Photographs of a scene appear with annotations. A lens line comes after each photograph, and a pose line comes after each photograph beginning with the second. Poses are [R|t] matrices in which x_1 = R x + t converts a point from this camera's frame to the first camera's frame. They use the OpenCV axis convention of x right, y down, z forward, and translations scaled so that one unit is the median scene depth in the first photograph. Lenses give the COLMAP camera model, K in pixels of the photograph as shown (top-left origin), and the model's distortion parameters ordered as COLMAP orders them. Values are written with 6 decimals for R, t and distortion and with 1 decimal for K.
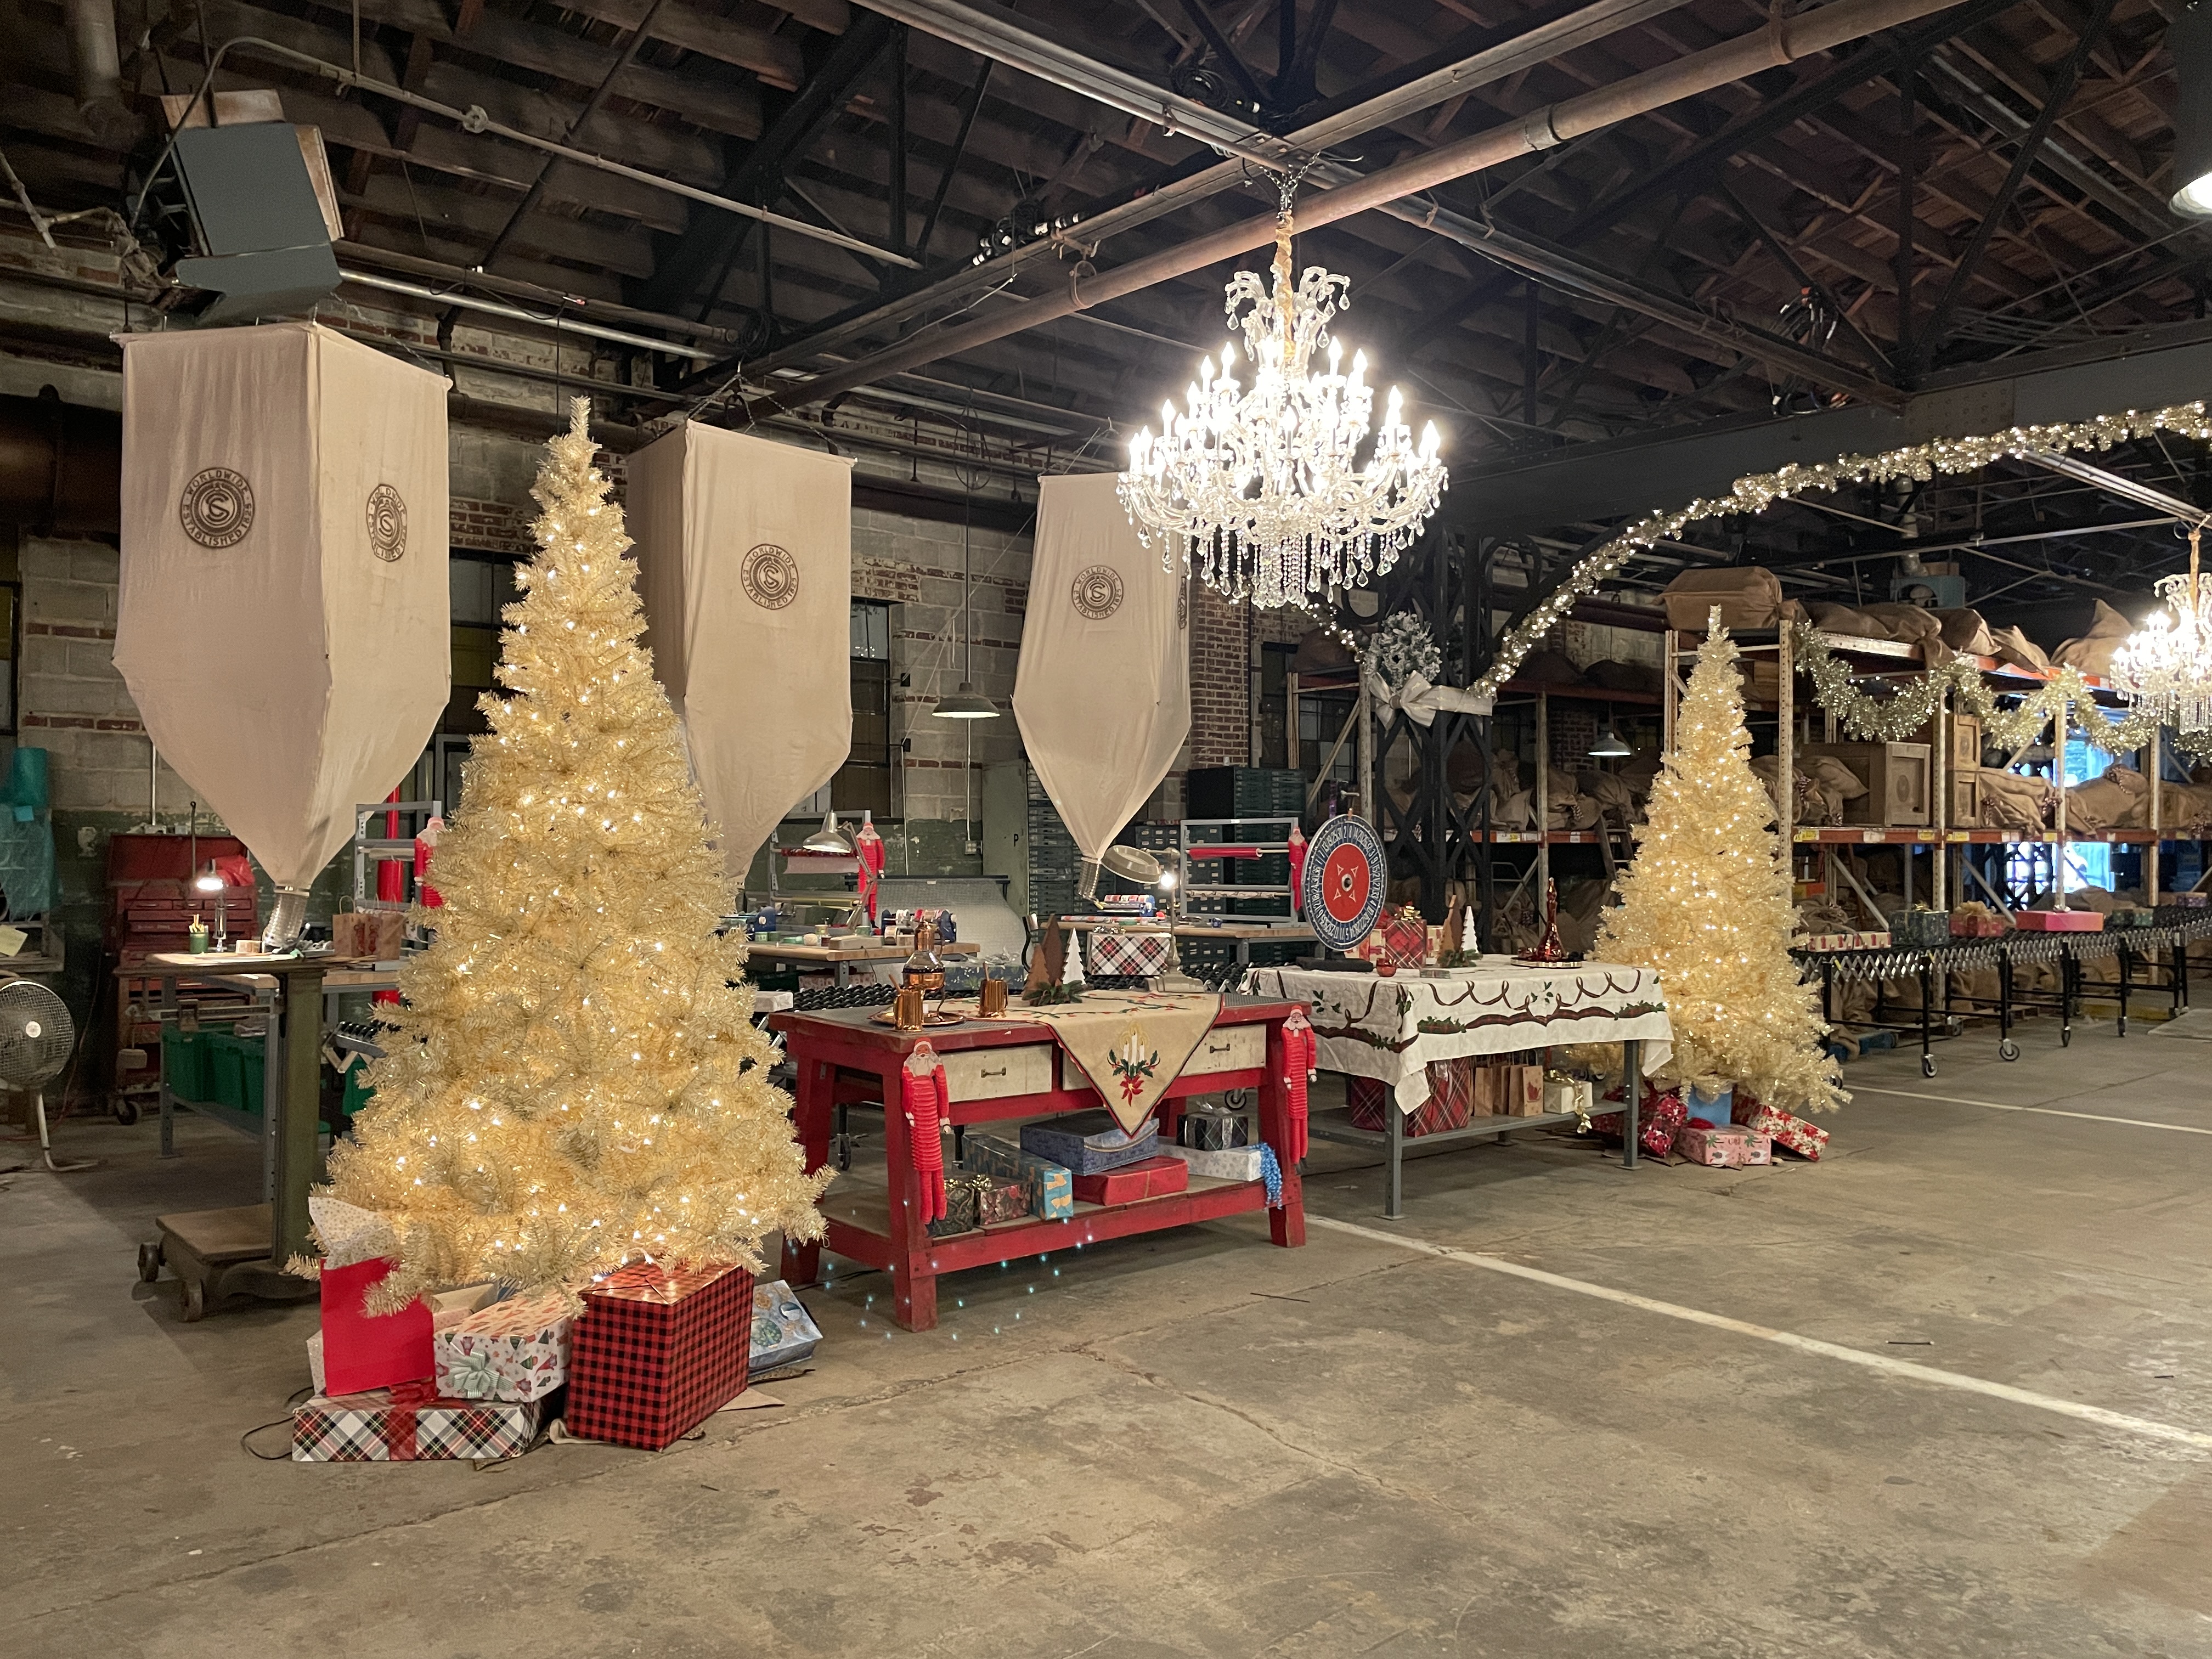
lens RADIAL K [[1681.7, 0, 1106.4], [0, 1681.7, 821.9], [0, 0, 1]] dist [0.084017, -0.107652]
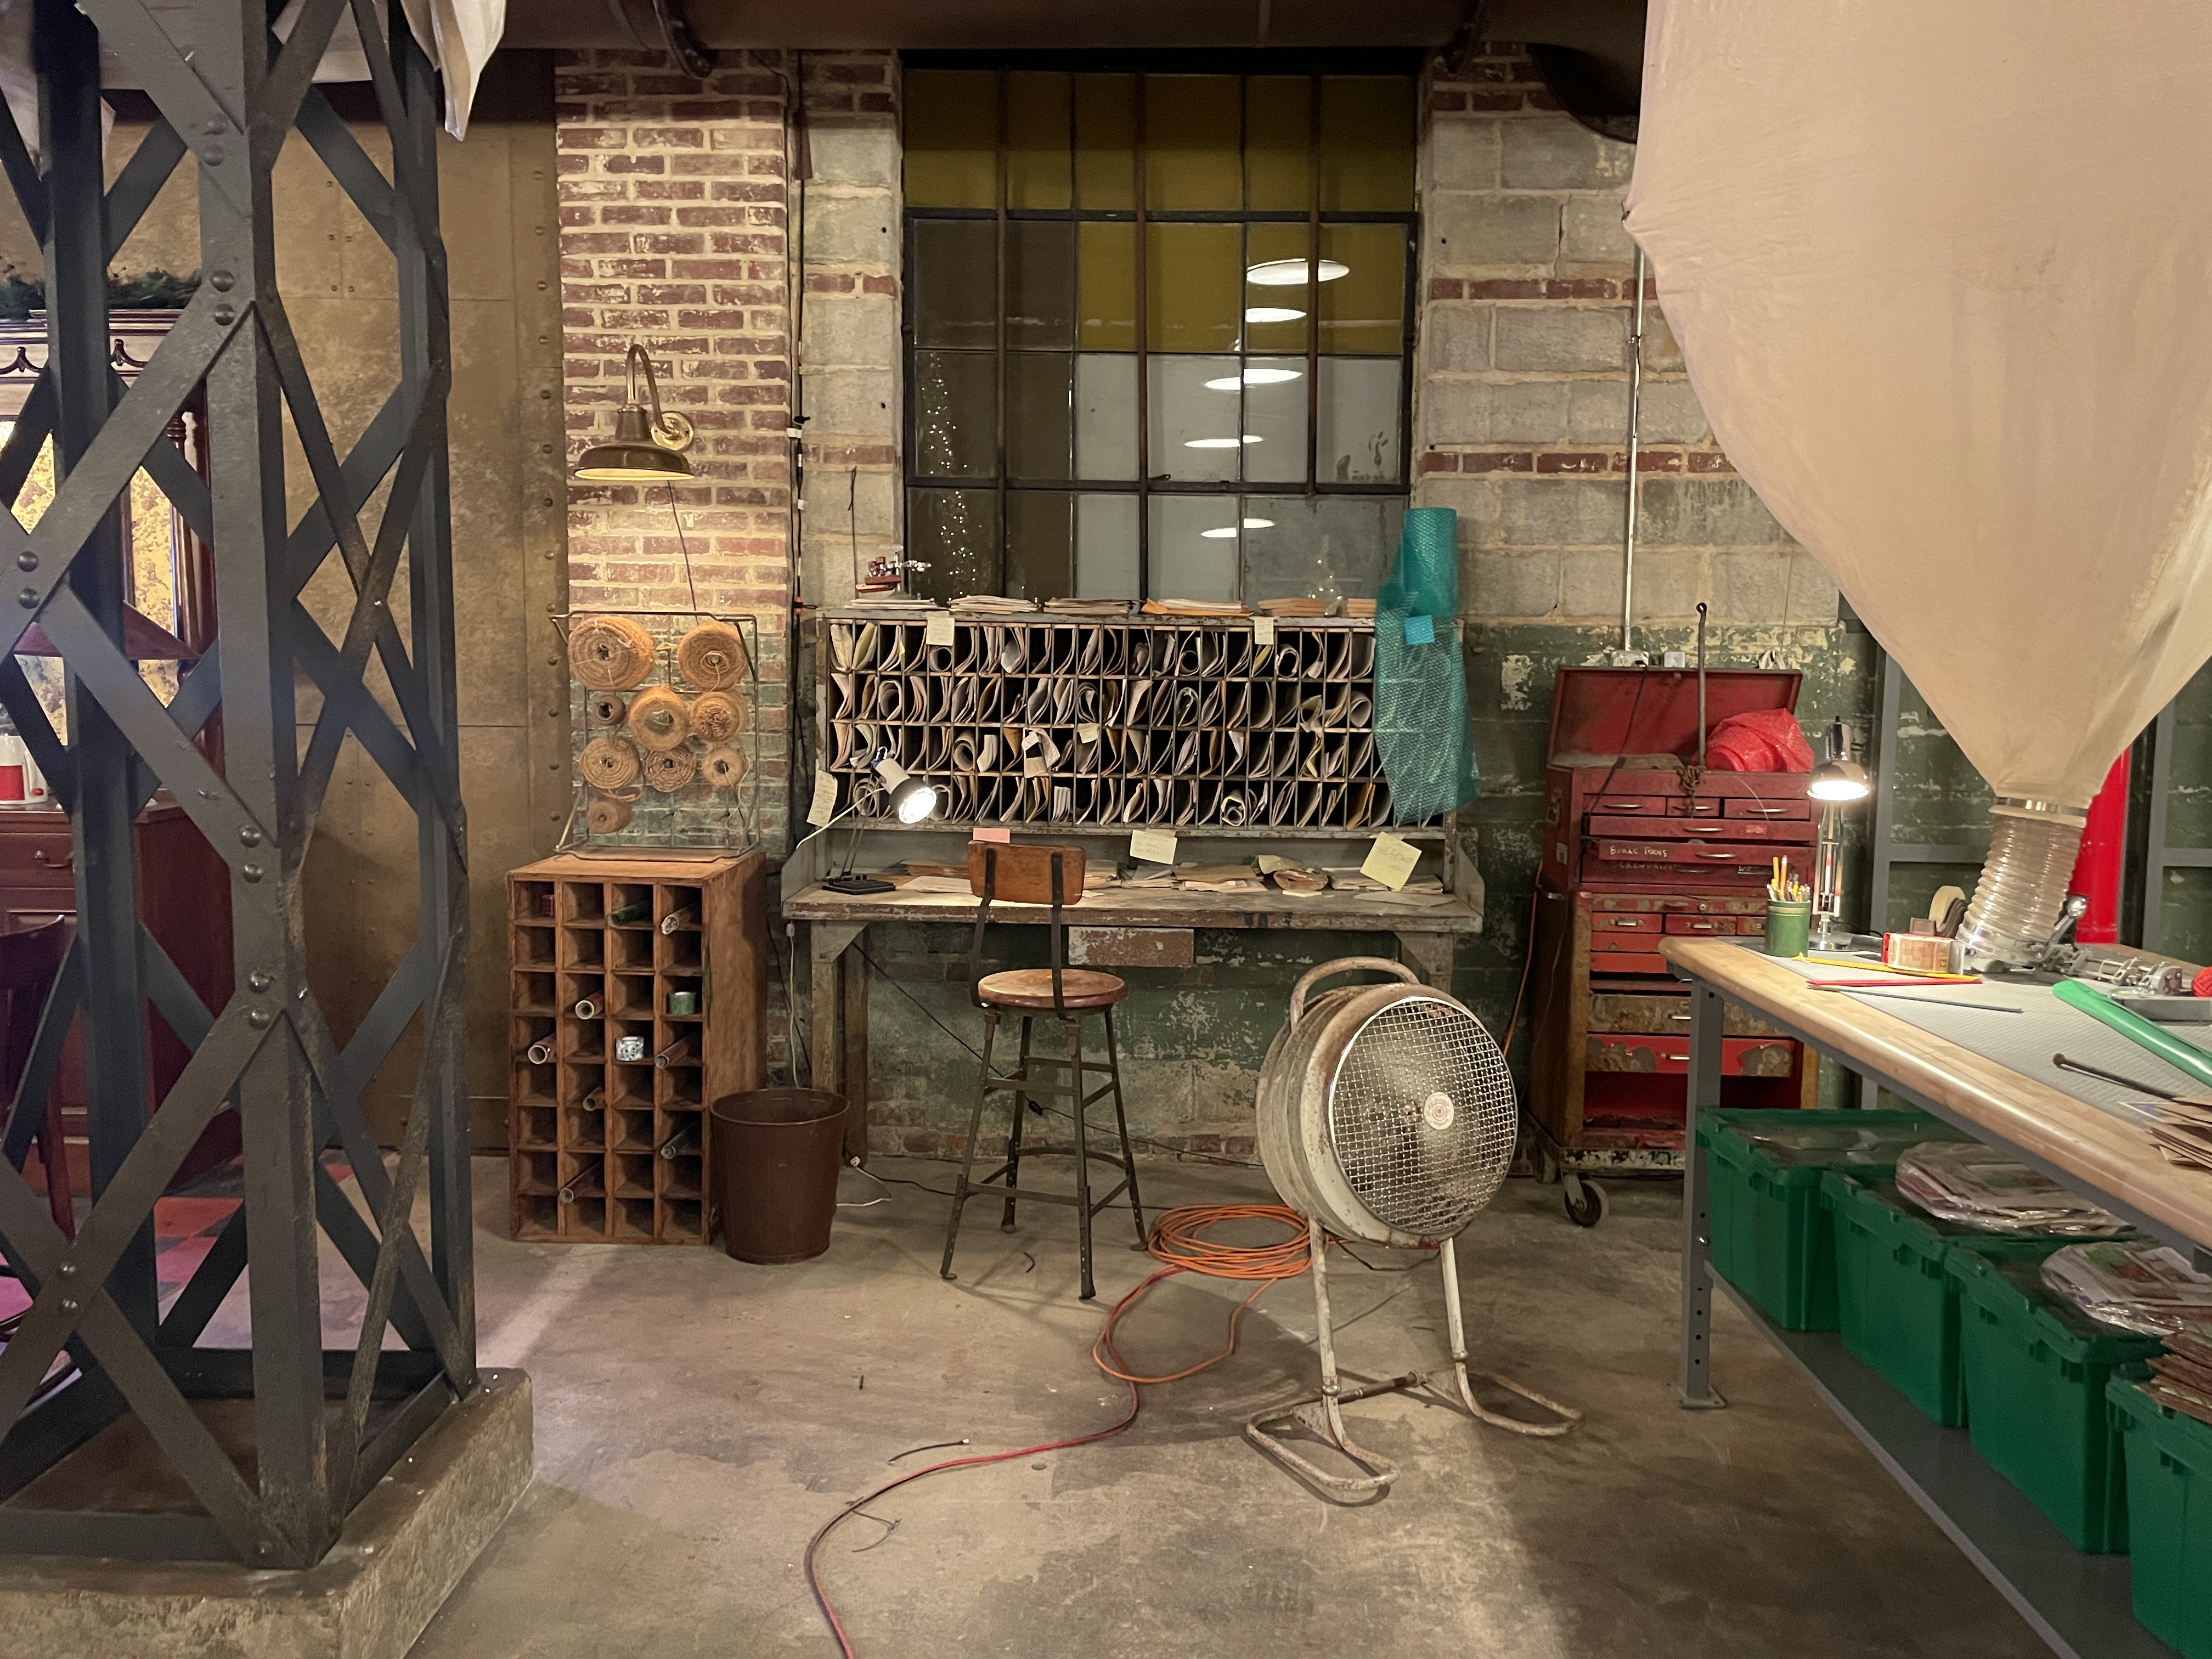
lens RADIAL K [[1681.7, 0, 1105.2], [0, 1681.7, 833.2], [0, 0, 1]] dist [0.084017, -0.107652]
pose [[0.739033, 0.060972, -0.670904, -0.333597], [0.004436, 0.995434, 0.095352, 0.007697], [0.673655, -0.073444, 0.735388, 0.518721]]
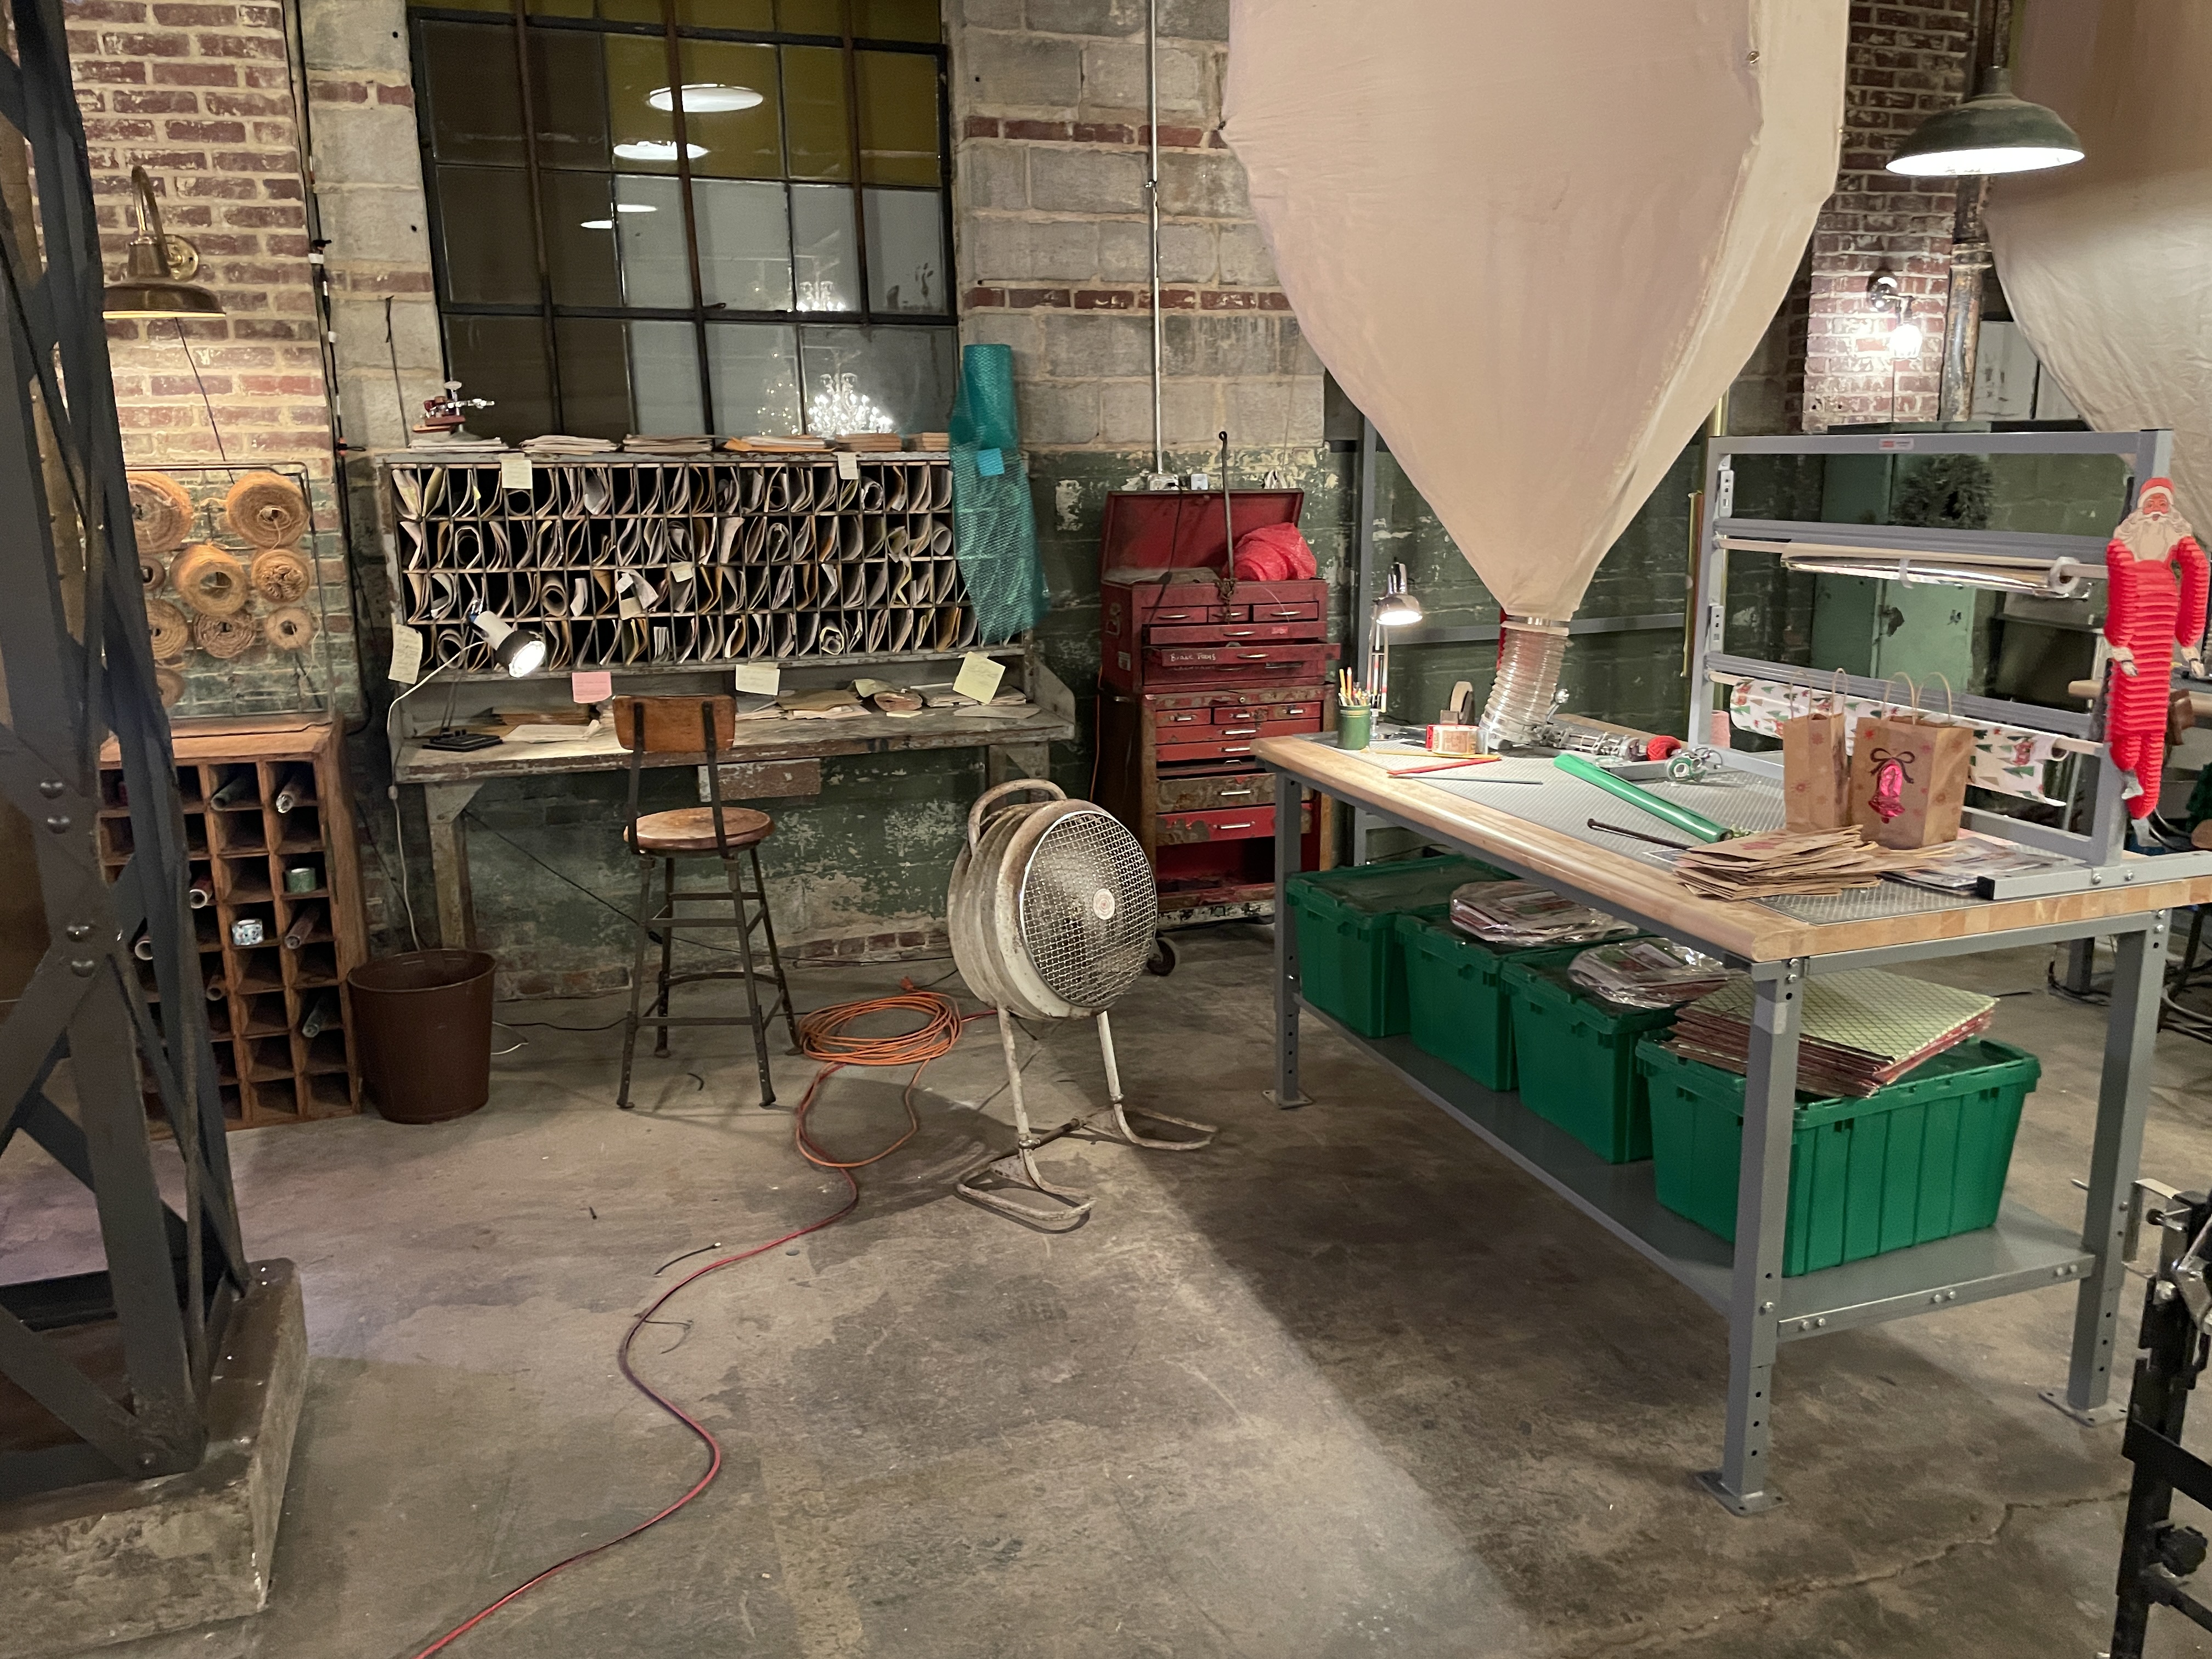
lens RADIAL K [[1681.7, 0, 1126.9], [0, 1681.7, 837.8], [0, 0, 1]] dist [0.084017, -0.107652]
pose [[0.930054, 0.063288, -0.361931, -0.360198], [0.027185, 0.970501, 0.239561, -0.016906], [0.366415, -0.232644, 0.900898, 0.449676]]
